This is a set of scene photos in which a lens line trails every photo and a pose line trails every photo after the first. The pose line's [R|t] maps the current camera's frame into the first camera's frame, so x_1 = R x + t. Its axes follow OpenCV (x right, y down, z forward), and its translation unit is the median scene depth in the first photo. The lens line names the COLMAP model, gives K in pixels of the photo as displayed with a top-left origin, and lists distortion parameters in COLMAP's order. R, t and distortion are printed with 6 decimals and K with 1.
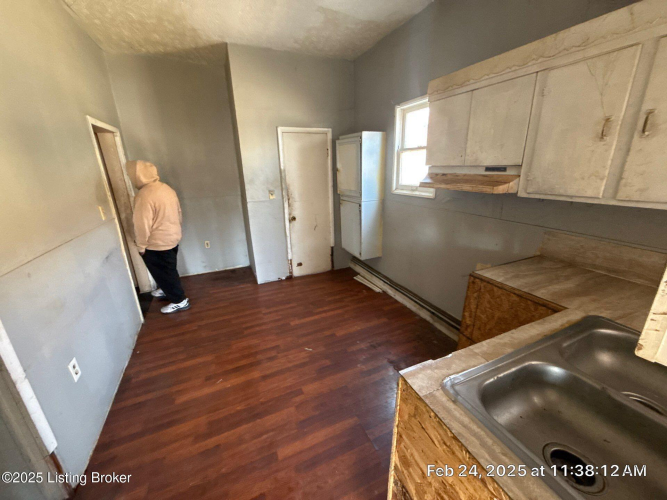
lens RADIAL K [[267.9, 0, 333.3], [0, 267.9, 249.6], [0, 0, 1]] dist [-0.000969, -0.000043]
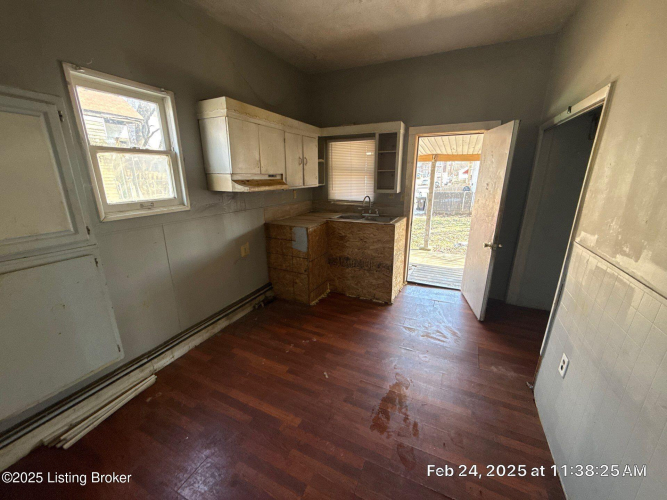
lens RADIAL K [[267.9, 0, 332.1], [0, 267.9, 250.4], [0, 0, 1]] dist [-0.000969, -0.000043]
pose [[-0.649827, -0.187379, 0.736623, -0.608678], [0.244064, 0.866375, 0.435691, -0.330259], [-0.719831, 0.462907, -0.517262, 1.116198]]
